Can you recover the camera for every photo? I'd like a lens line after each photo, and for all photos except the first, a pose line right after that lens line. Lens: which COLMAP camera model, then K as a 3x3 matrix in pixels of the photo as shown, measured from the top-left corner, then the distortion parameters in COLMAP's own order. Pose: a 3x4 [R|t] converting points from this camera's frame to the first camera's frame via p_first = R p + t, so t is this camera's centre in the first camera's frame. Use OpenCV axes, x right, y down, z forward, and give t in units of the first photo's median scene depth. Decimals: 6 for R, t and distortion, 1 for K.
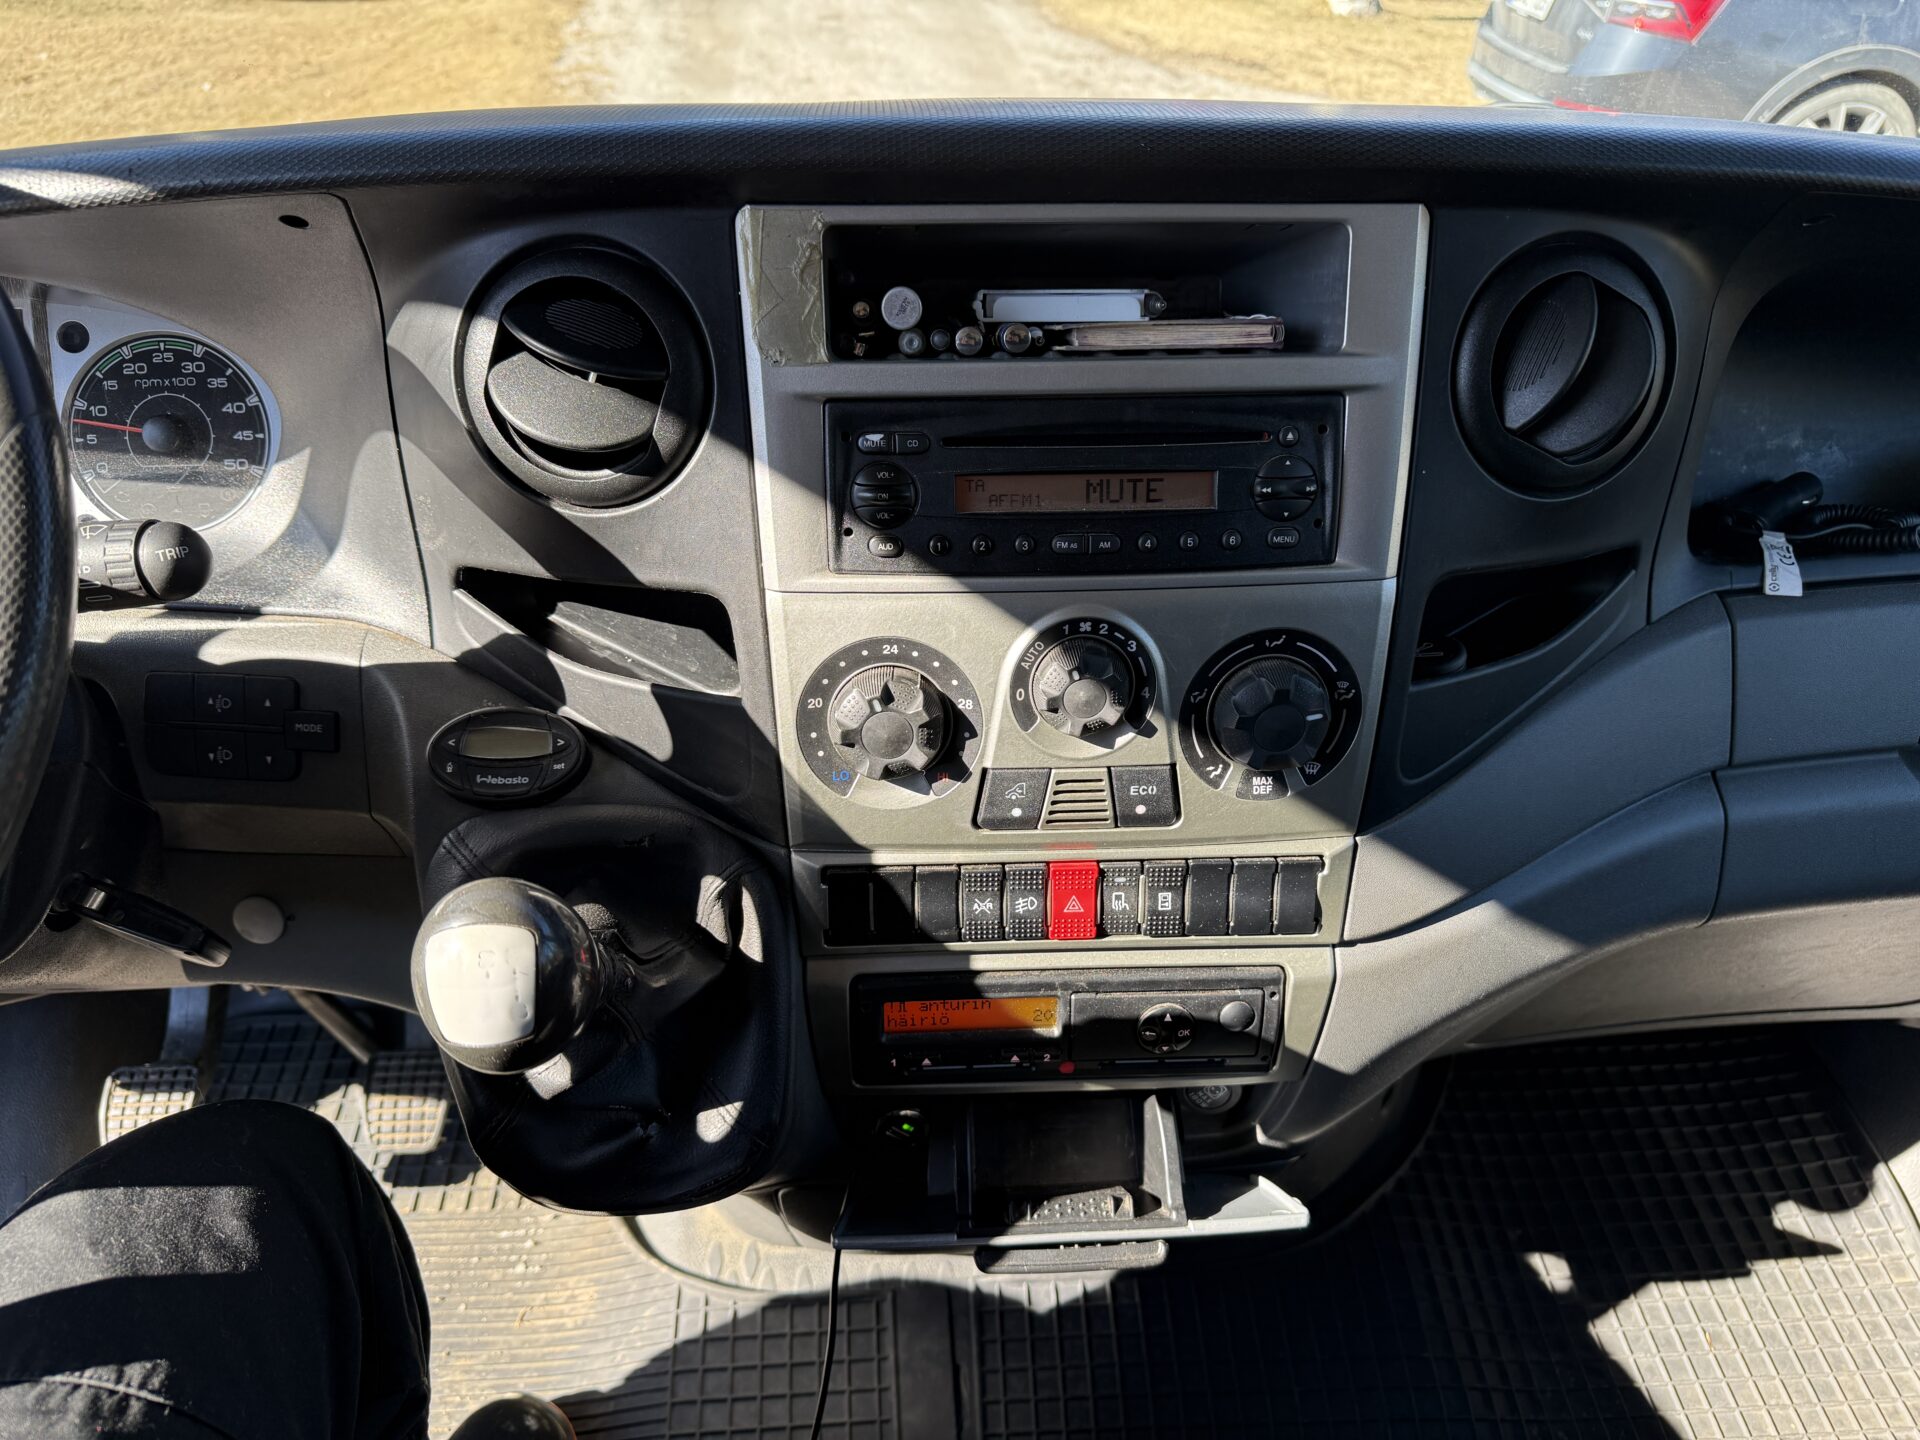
lens RADIAL K [[1359.1, 0, 1025.3], [0, 1359.1, 683.9], [0, 0, 1]] dist [0.048350, -0.057621]
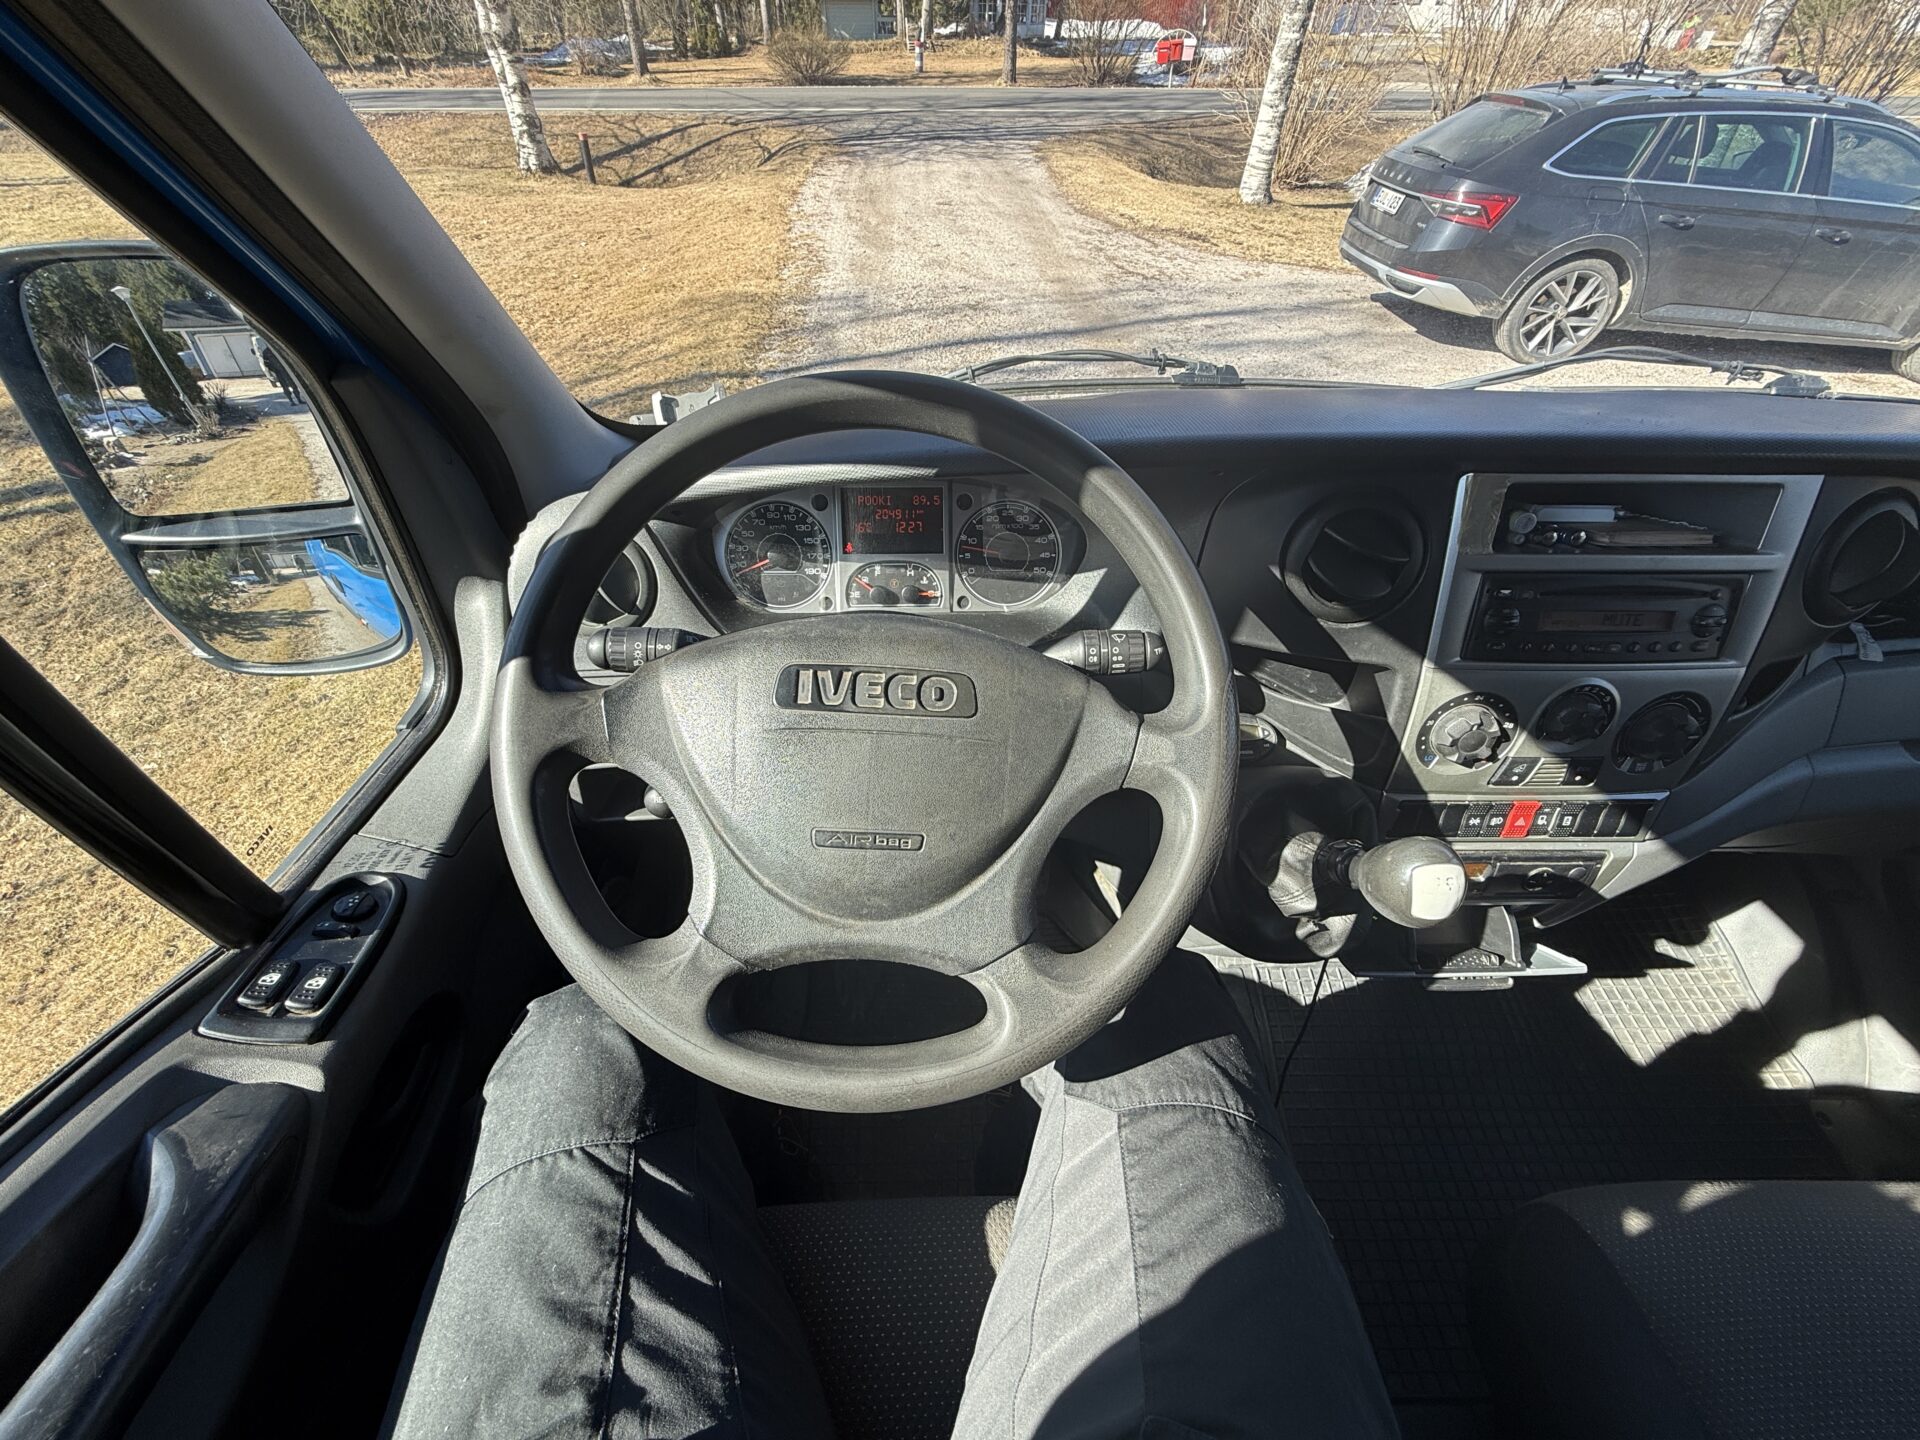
lens RADIAL K [[768.8, 0, 956.8], [0, 768.8, 692.9], [0, 0, 1]] dist [0.006675, -0.000708]
pose [[0.999226, 0.027947, -0.027670, -0.112616], [-0.024114, 0.991182, 0.130298, -0.021892], [0.031067, -0.129530, 0.991089, -0.014940]]
